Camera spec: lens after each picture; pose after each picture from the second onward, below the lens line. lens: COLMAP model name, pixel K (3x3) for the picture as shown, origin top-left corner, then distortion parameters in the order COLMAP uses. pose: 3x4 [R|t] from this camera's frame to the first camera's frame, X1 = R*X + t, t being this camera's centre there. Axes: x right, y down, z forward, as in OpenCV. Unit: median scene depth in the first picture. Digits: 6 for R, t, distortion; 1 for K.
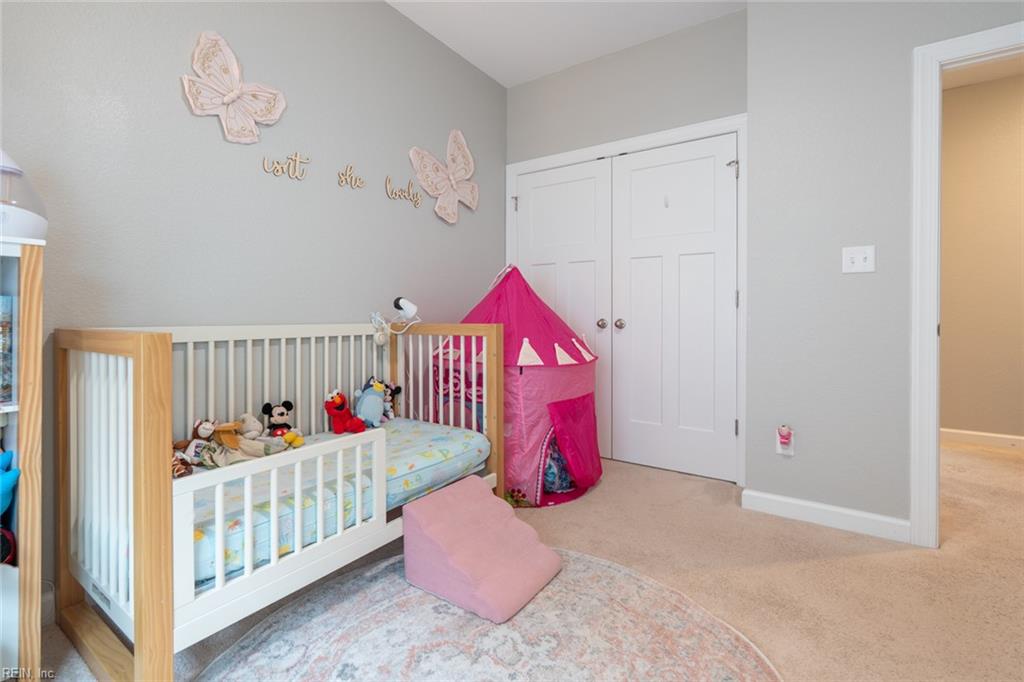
lens RADIAL K [[454.0, 0, 496.4], [0, 454.0, 310.5], [0, 0, 1]] dist [0.007229, 0.002175]
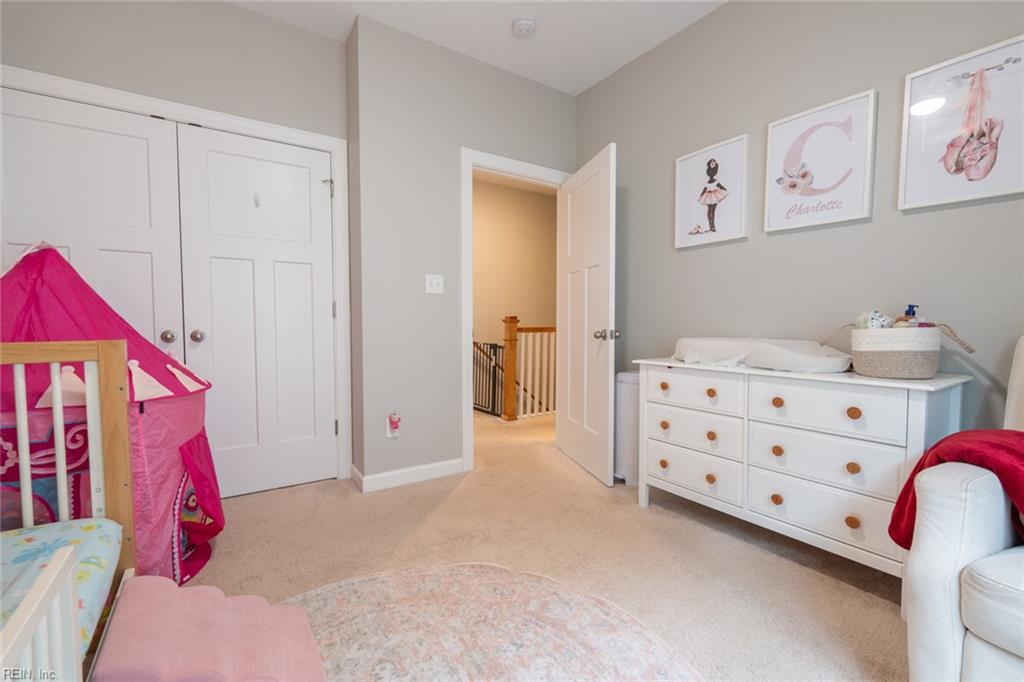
lens RADIAL K [[454.0, 0, 512.5], [0, 454.0, 339.2], [0, 0, 1]] dist [0.007229, 0.002175]
pose [[0.374652, -0.033325, 0.926566, -0.382972], [-0.004661, 0.999274, 0.037825, 0.001543], [-0.927154, -0.018490, 0.374225, 0.242928]]
